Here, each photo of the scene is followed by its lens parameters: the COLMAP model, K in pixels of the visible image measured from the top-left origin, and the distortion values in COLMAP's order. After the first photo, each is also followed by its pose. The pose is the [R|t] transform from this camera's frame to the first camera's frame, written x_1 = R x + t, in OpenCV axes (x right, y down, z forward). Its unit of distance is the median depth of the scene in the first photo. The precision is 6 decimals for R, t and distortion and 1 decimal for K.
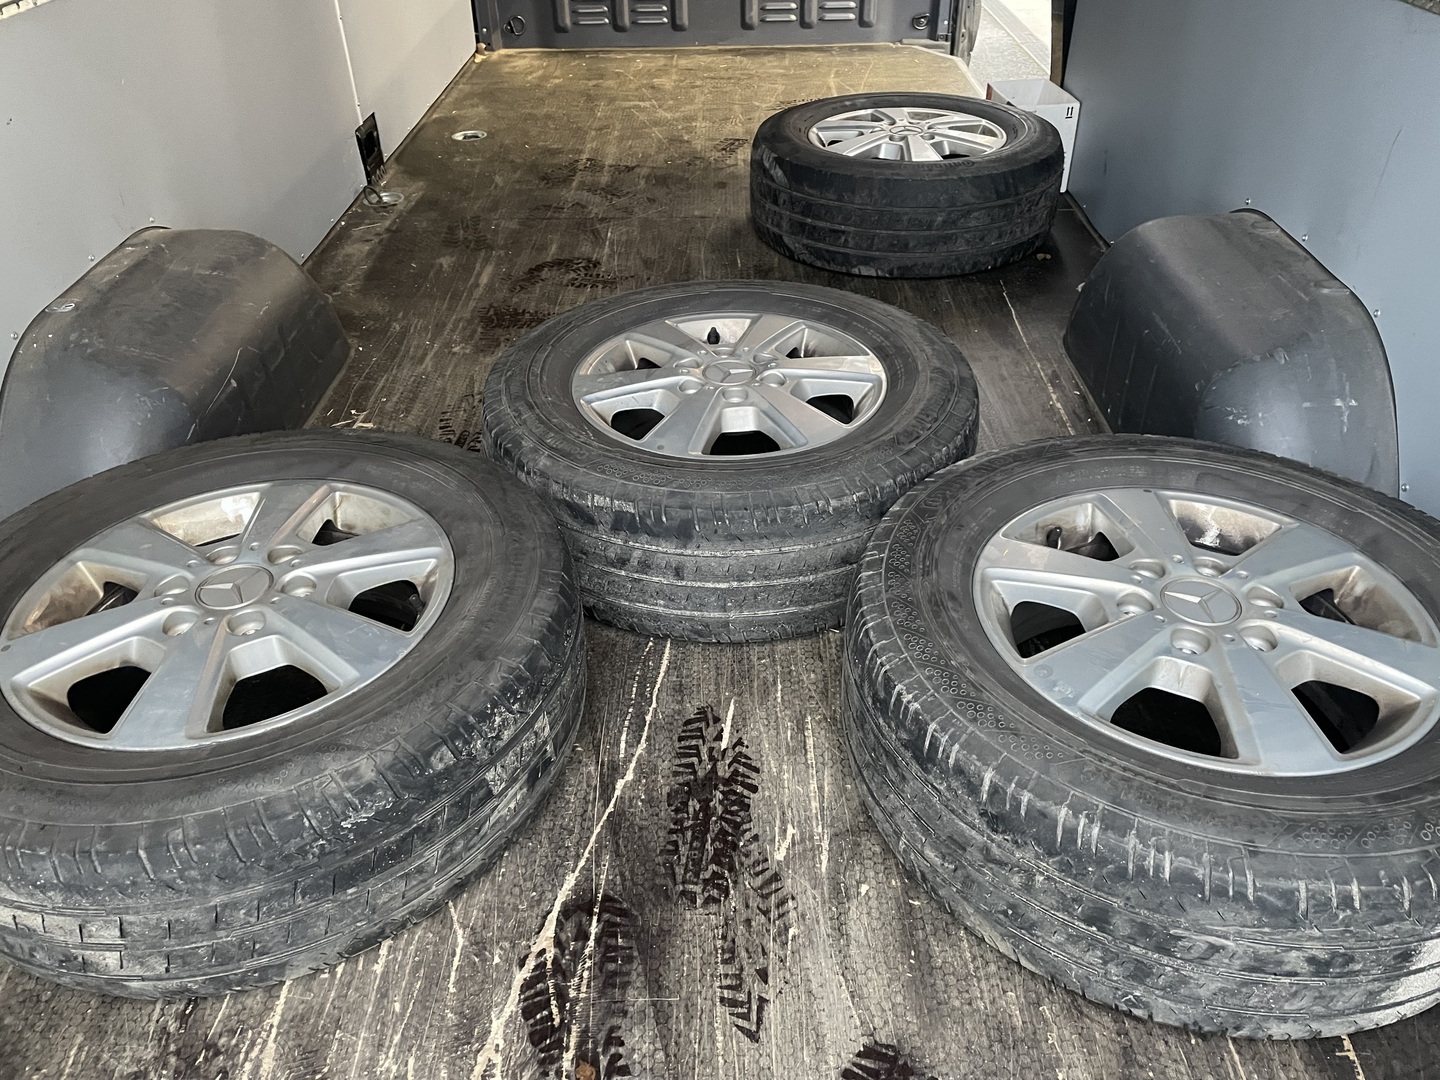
lens RADIAL K [[1106.0, 0, 725.8], [0, 1106.0, 539.7], [0, 0, 1]] dist [0.094511, -0.143511]
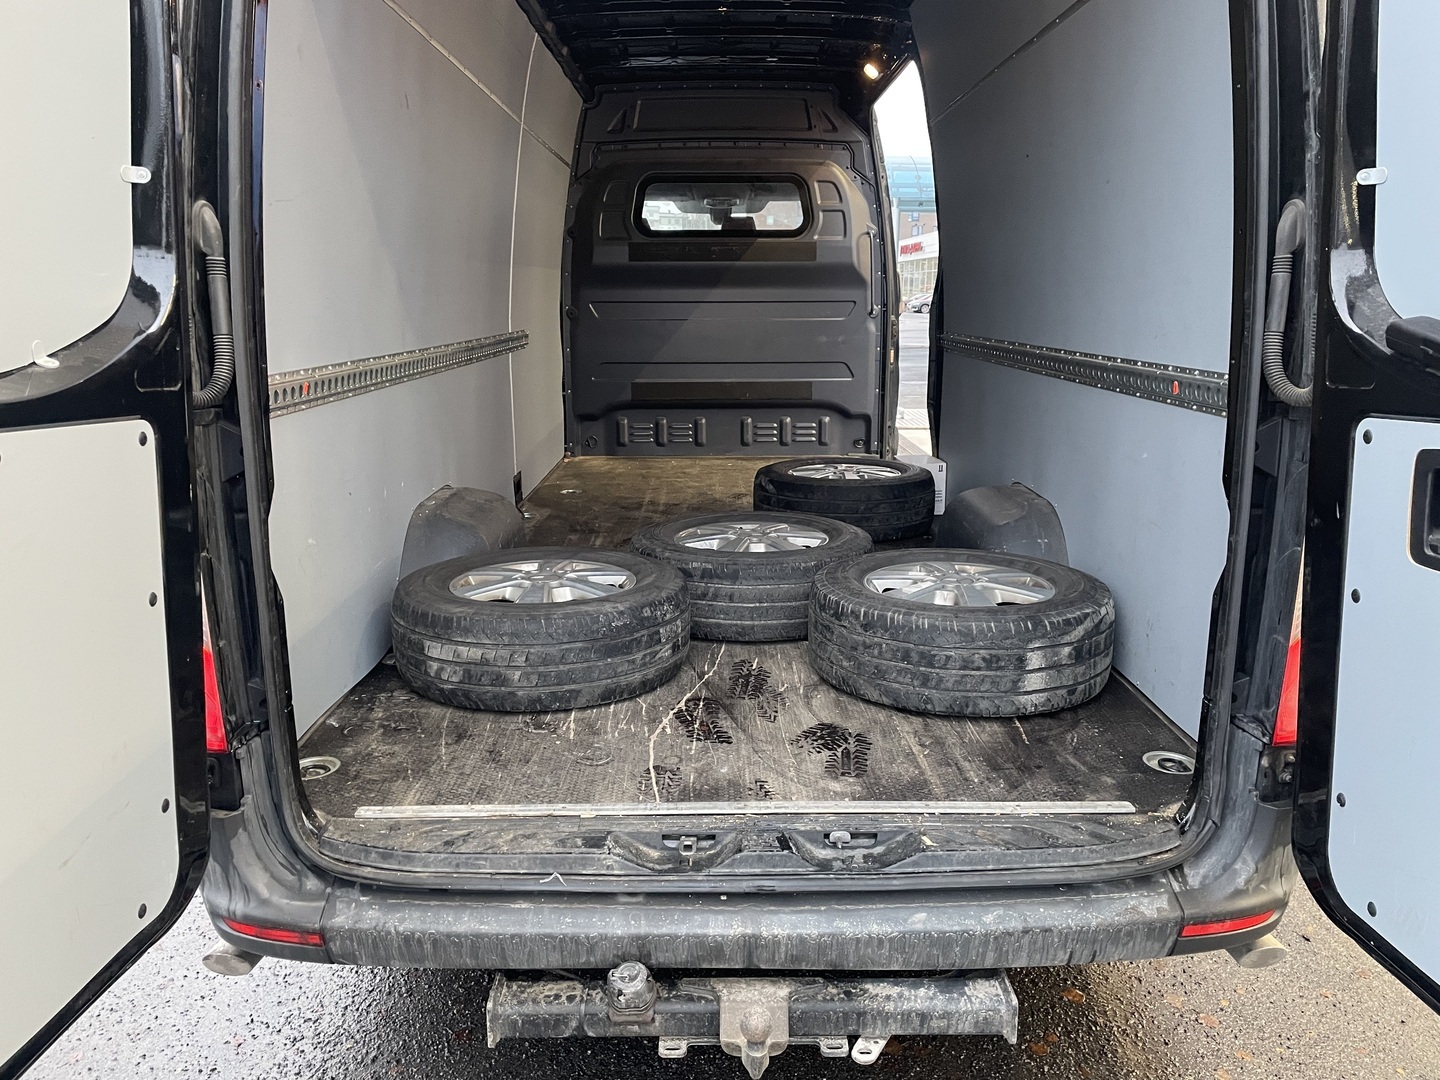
lens RADIAL K [[1106.0, 0, 725.8], [0, 1106.0, 539.7], [0, 0, 1]] dist [0.094511, -0.143511]
pose [[0.999843, 0.009585, 0.014932, -0.088777], [-0.003008, 0.920922, -0.389736, 0.780580], [-0.017487, 0.389630, 0.920805, -1.040054]]
